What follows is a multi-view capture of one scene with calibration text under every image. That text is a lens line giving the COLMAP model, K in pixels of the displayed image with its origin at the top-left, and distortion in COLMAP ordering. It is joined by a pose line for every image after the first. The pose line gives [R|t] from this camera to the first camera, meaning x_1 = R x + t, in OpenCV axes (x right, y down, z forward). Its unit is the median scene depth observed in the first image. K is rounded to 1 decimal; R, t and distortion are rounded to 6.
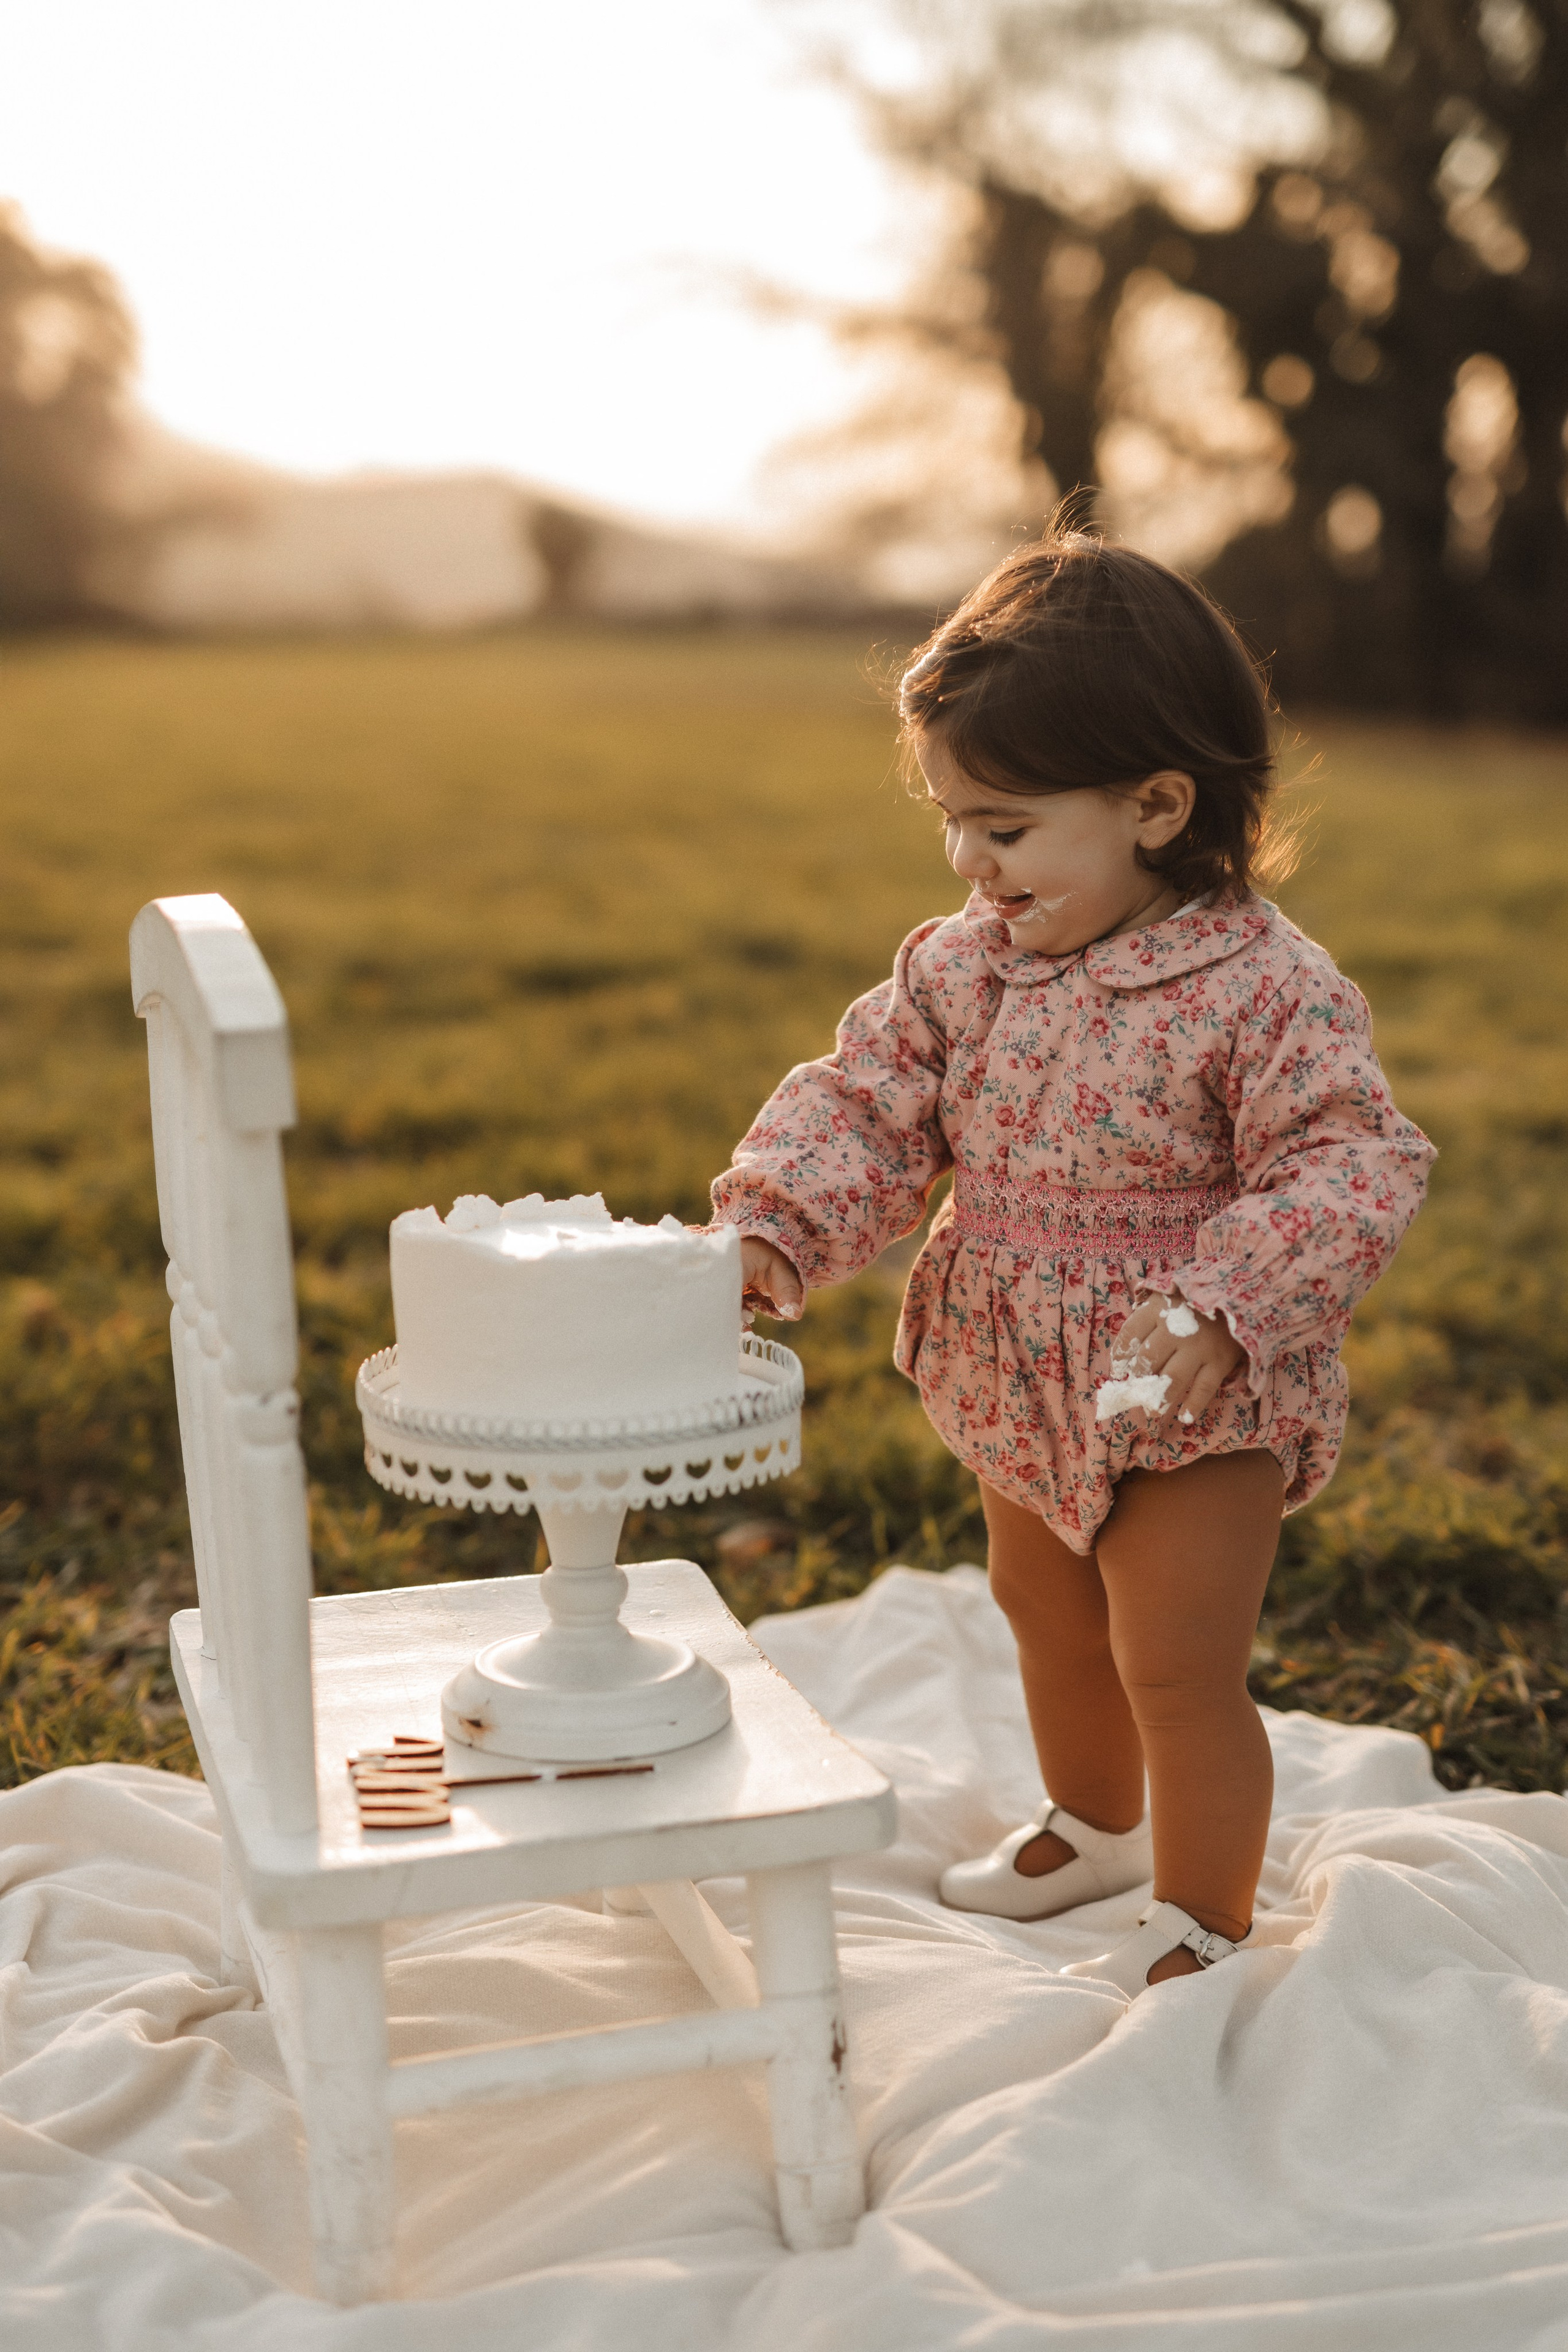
lens RADIAL K [[3225.0, 0, 784.0], [0, 3225.0, 1176.0], [0, 0, 1]] dist [-0.012916, 0.045060]
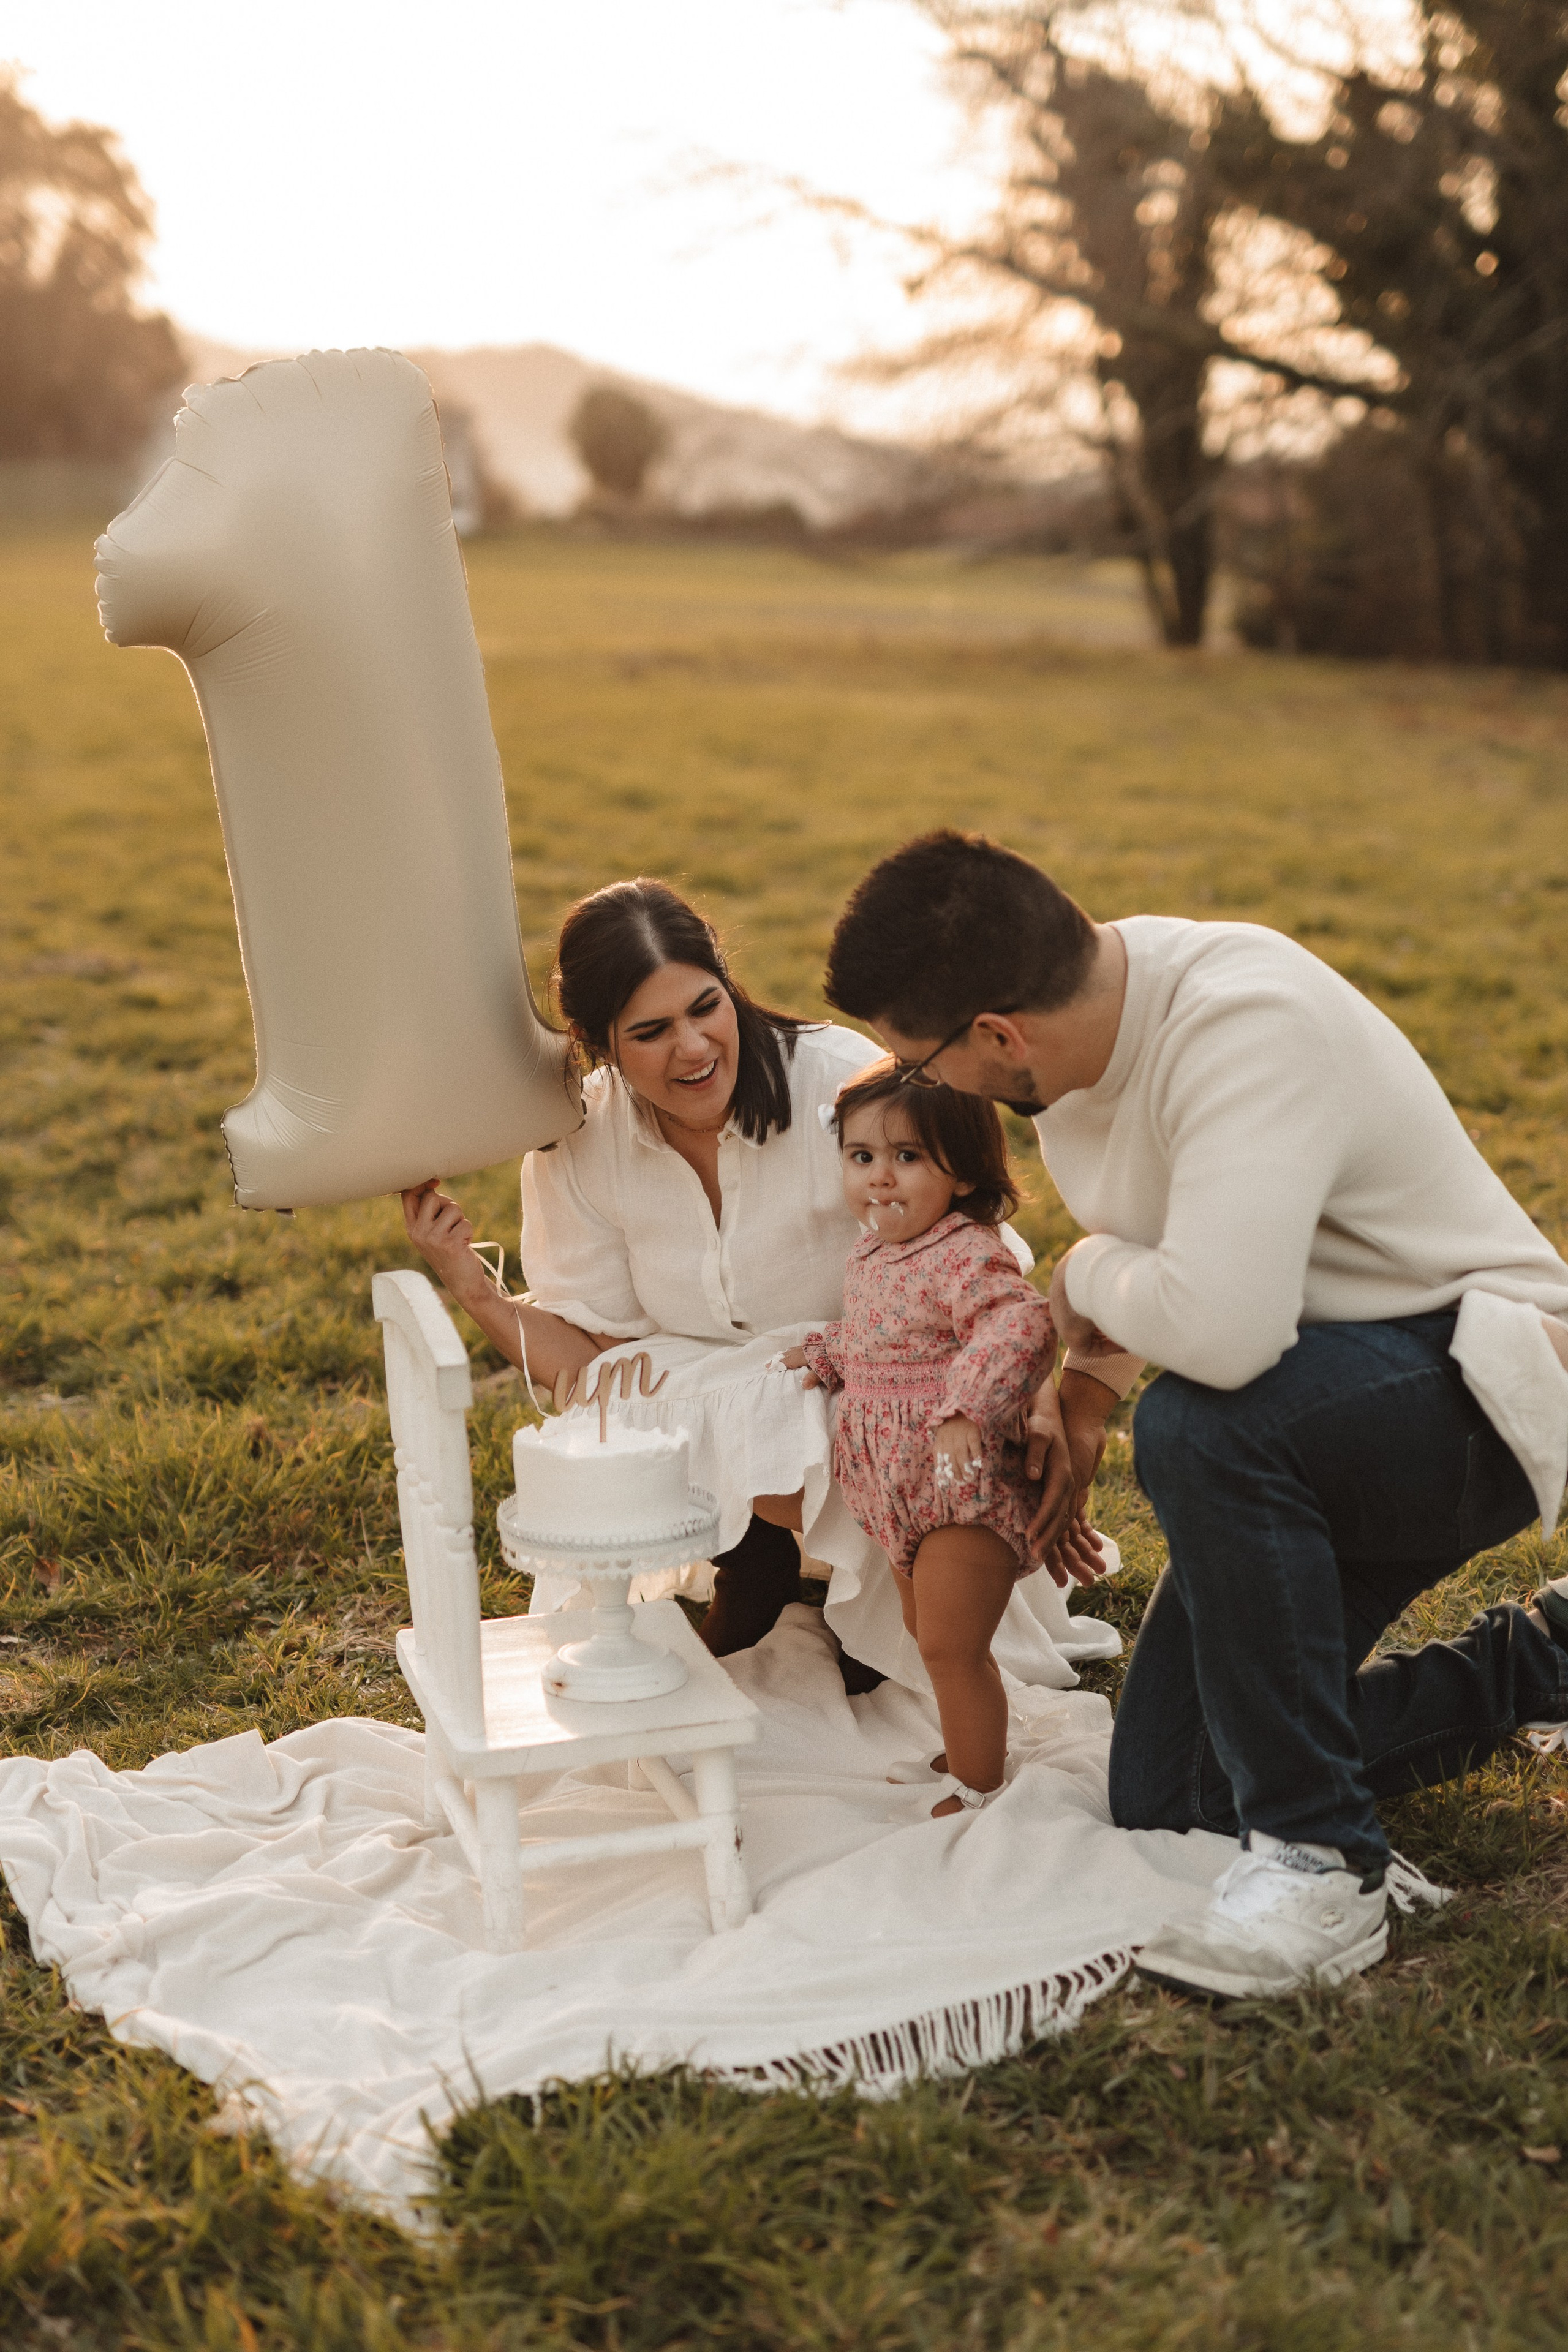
lens RADIAL K [[3505.9, 0, 784.0], [0, 3505.9, 1176.0], [0, 0, 1]] dist [-0.001845, -0.050914]
pose [[0.999584, -0.014353, -0.025004, 0.103770], [0.014524, 0.999872, 0.006684, -0.159612], [0.024905, -0.007044, 0.999665, -1.179415]]
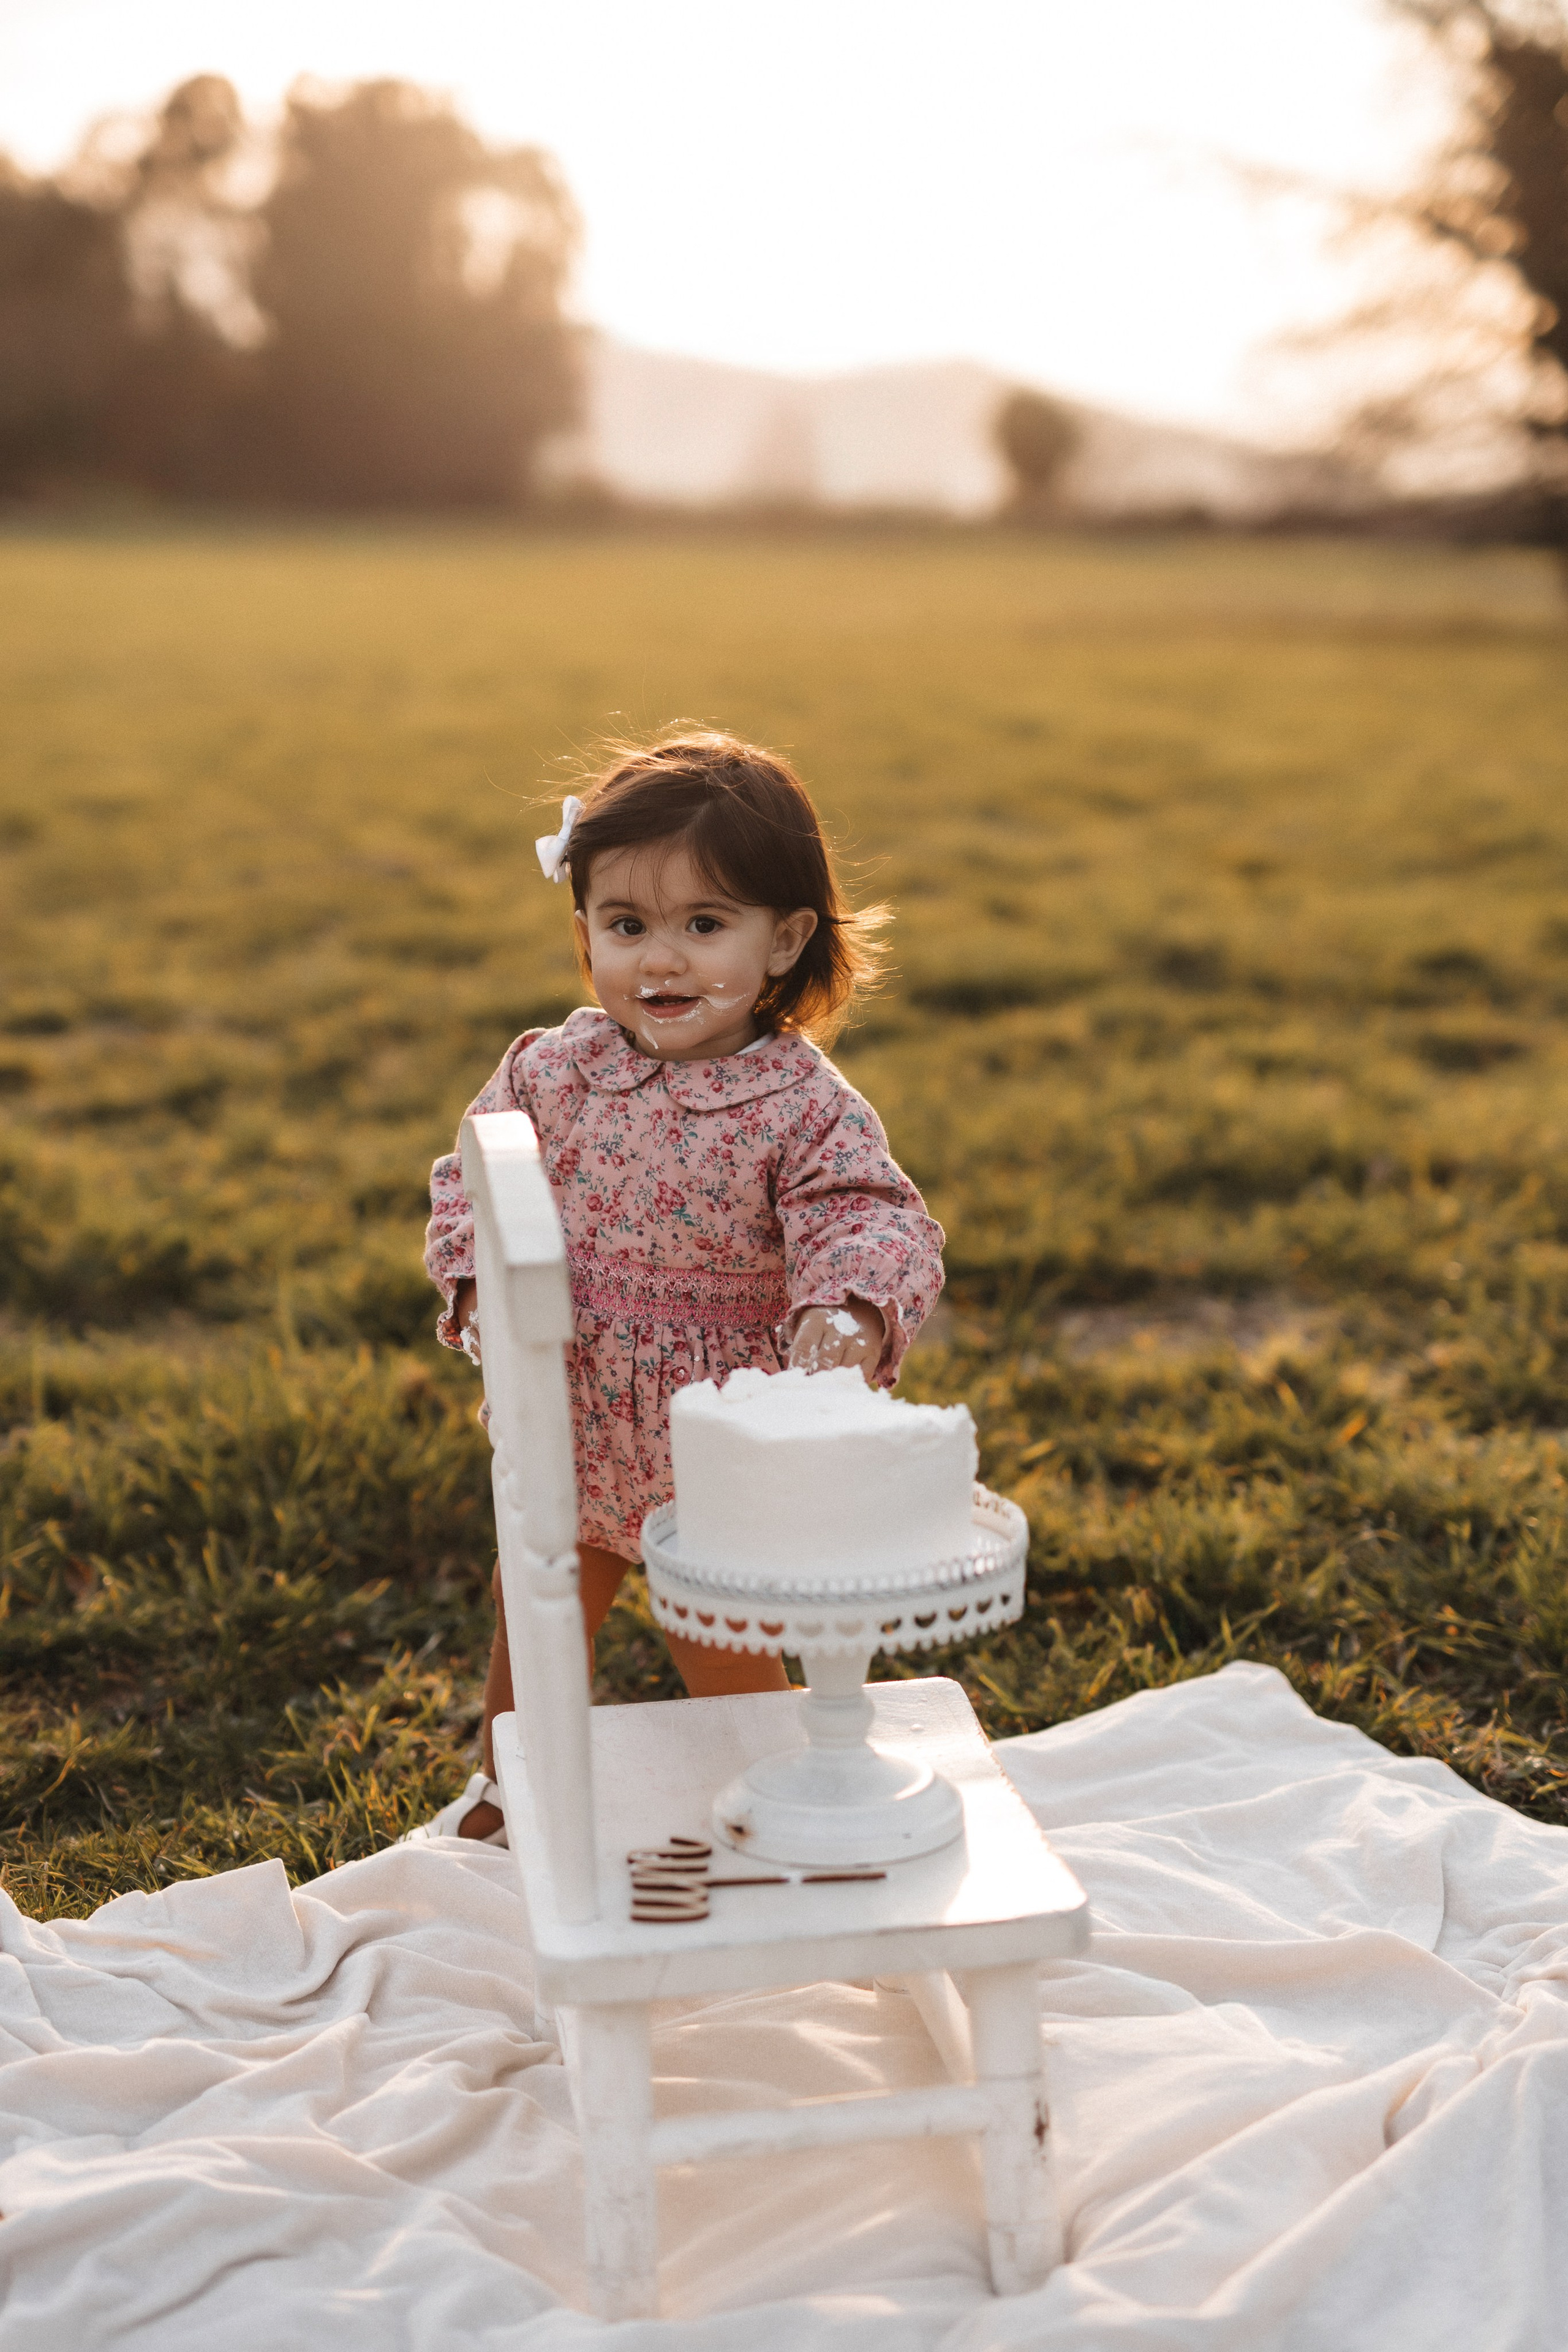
lens RADIAL K [[3505.9, 0, 784.0], [0, 3505.9, 1176.0], [0, 0, 1]] dist [-0.001845, -0.050914]
pose [[0.990489, 0.010698, -0.137174, 0.091013], [-0.009198, 0.999891, 0.011565, -0.080116], [0.137282, -0.010193, 0.990479, -0.244792]]
